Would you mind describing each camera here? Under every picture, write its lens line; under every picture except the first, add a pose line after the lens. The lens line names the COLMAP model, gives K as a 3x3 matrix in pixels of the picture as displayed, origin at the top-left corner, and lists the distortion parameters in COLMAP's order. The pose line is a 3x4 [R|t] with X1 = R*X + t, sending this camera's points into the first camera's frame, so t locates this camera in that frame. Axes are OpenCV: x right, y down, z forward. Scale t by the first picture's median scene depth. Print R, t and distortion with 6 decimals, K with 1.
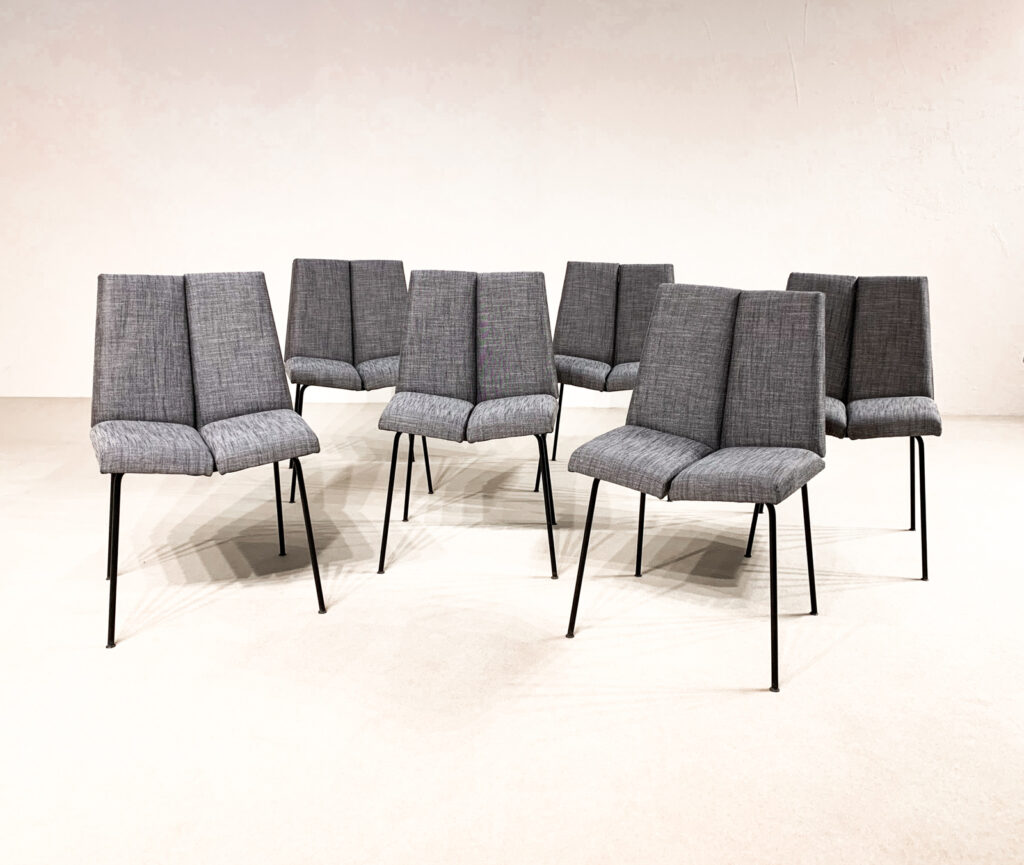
lens RADIAL K [[921.0, 0, 513.8], [0, 921.0, 408.9], [0, 0, 1]] dist [0.063732, -0.157770]
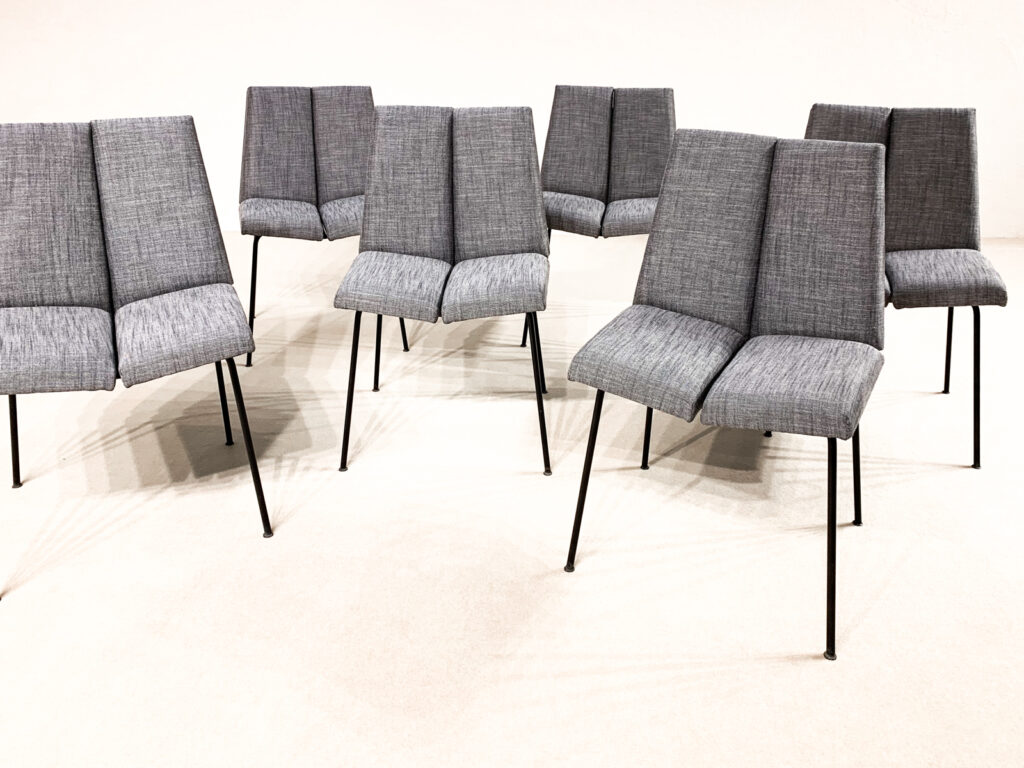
lens RADIAL K [[849.6, 0, 509.6], [0, 849.6, 246.7], [0, 0, 1]] dist [-0.008947, 0.058993]
pose [[0.999842, -0.009692, 0.014883, -0.000648], [0.008810, 0.998267, 0.058182, -0.072651], [-0.015421, -0.058042, 0.998195, 0.233916]]
